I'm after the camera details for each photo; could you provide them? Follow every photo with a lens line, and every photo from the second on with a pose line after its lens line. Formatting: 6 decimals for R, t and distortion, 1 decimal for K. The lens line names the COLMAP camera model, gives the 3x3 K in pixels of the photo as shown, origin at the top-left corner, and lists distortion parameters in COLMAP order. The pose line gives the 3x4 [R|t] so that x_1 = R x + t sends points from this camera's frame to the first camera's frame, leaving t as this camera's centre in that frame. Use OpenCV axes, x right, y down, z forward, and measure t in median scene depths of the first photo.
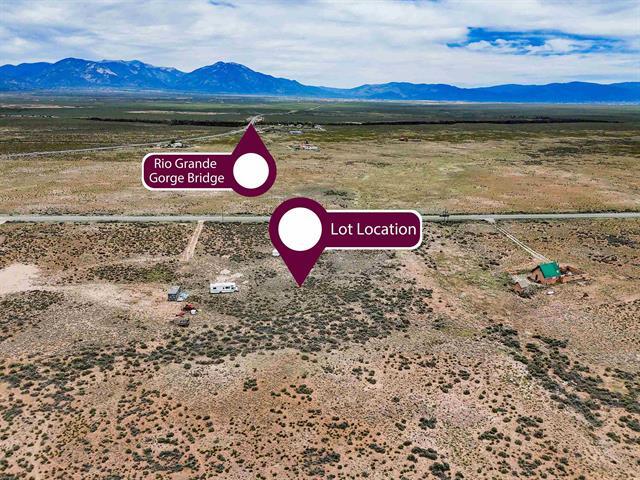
lens RADIAL K [[470.9, 0, 320.5], [0, 470.9, 241.8], [0, 0, 1]] dist [0.061357, -0.055000]
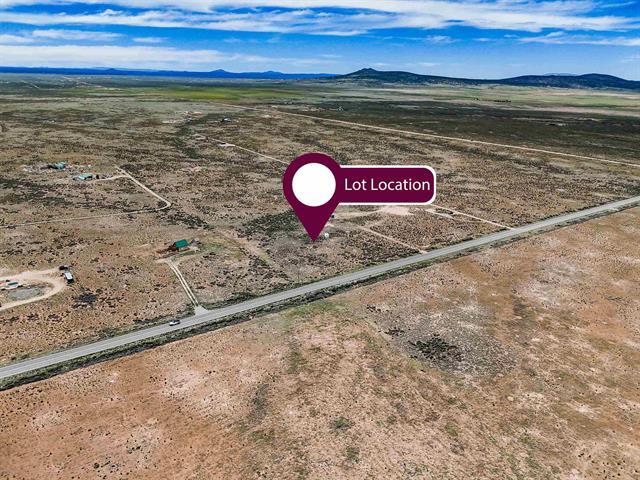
lens RADIAL K [[470.9, 0, 321.2], [0, 470.9, 241.5], [0, 0, 1]] dist [0.061357, -0.055000]
pose [[-0.877710, 0.124359, -0.462775, 0.495245], [-0.168433, 0.824051, 0.540898, -0.603775], [0.448616, 0.552698, -0.702331, 1.484150]]
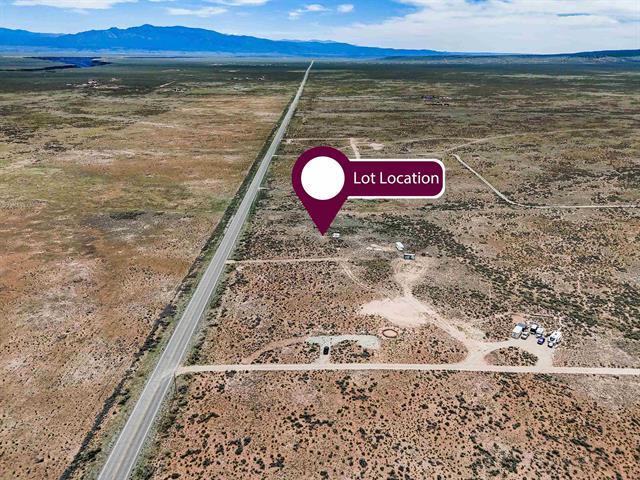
lens RADIAL K [[470.9, 0, 321.9], [0, 470.9, 240.5], [0, 0, 1]] dist [0.061357, -0.055000]
pose [[0.098835, -0.383090, 0.918408, -0.997889], [0.280070, 0.896328, 0.343740, -0.330936], [-0.954878, 0.223245, 0.195881, 0.491324]]
